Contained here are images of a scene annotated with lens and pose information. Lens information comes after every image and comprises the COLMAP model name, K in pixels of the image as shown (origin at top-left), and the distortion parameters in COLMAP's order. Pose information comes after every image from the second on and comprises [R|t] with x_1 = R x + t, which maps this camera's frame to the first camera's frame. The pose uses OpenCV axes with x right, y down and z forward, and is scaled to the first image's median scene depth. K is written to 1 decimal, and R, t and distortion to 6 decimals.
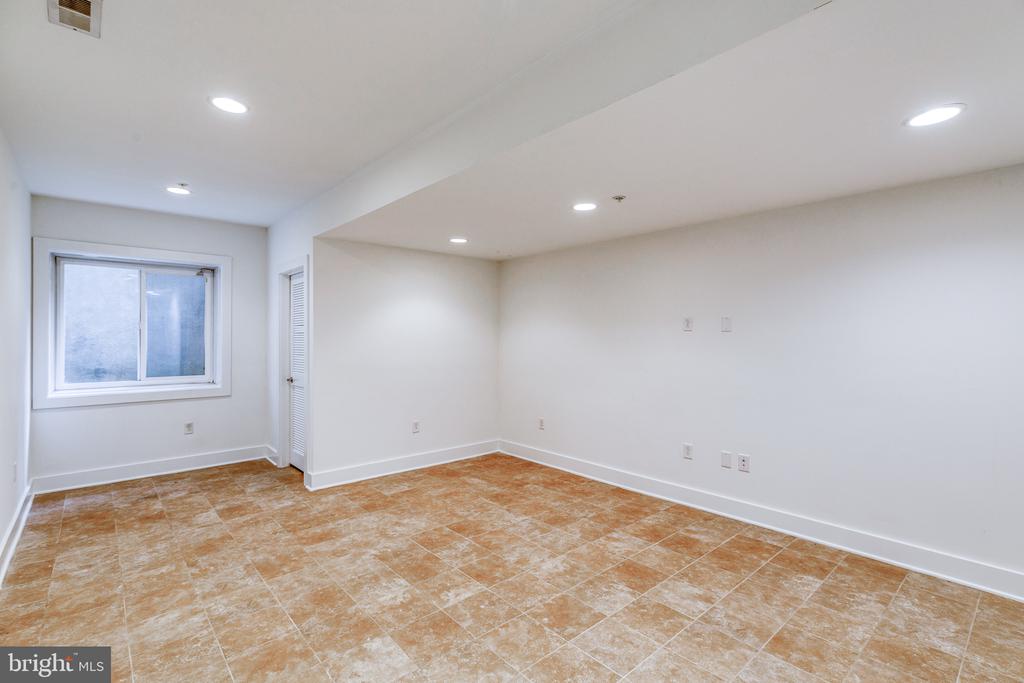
lens RADIAL K [[454.1, 0, 508.1], [0, 454.1, 339.8], [0, 0, 1]] dist [0.003726, 0.001759]
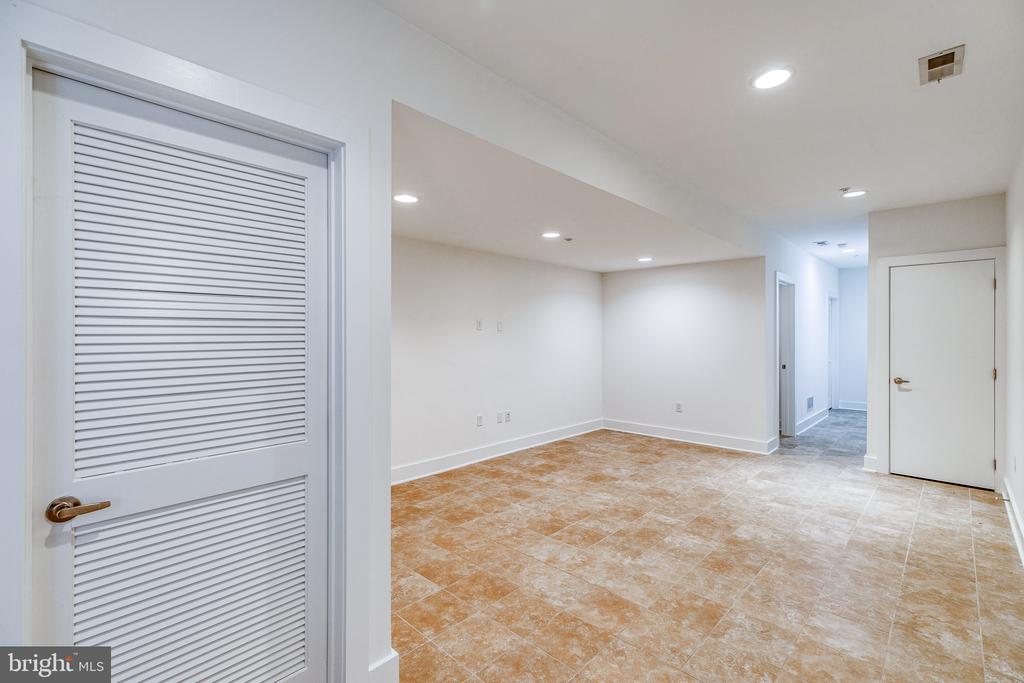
lens RADIAL K [[454.1, 0, 508.5], [0, 454.1, 337.5], [0, 0, 1]] dist [0.003726, 0.001759]
pose [[-0.057016, -0.005705, 0.998357, -1.196871], [0.005264, 0.999968, 0.006015, -0.006668], [-0.998359, 0.005598, -0.056985, 1.268766]]
